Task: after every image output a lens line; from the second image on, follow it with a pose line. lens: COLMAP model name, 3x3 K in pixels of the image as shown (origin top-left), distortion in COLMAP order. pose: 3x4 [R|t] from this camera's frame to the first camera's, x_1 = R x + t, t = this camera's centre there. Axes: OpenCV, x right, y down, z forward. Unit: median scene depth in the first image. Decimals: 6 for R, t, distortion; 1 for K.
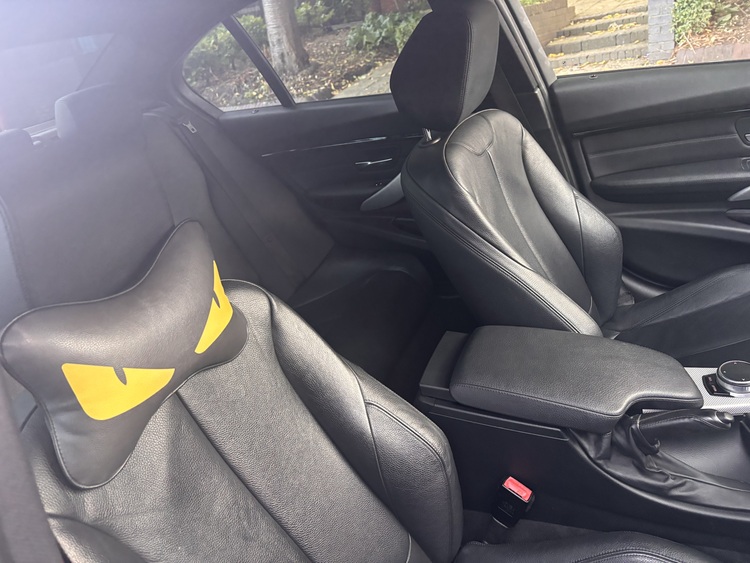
lens RADIAL K [[584.6, 0, 386.1], [0, 584.6, 278.0], [0, 0, 1]] dist [0.074902, -0.079581]
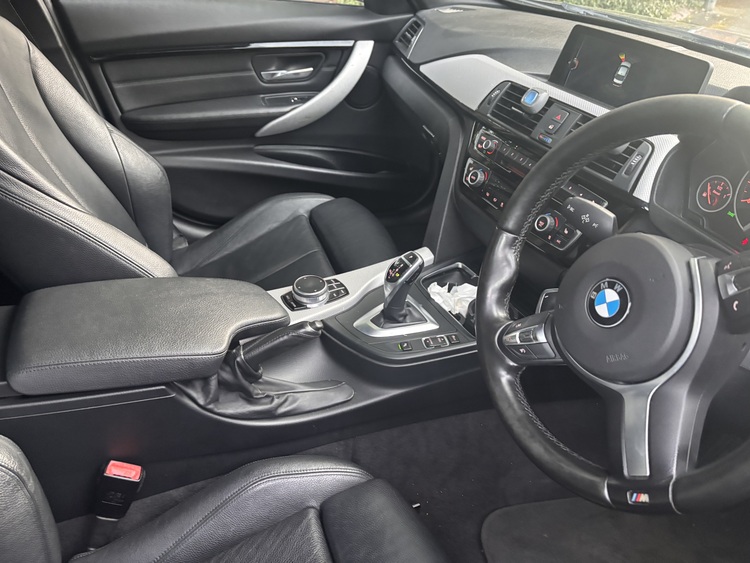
lens RADIAL K [[584.6, 0, 386.1], [0, 584.6, 278.0], [0, 0, 1]] dist [0.074902, -0.079581]
pose [[0.714559, -0.182444, 0.675367, -0.028240], [0.130704, 0.983212, 0.127318, 0.027272], [-0.687257, -0.002703, 0.726409, 0.124657]]
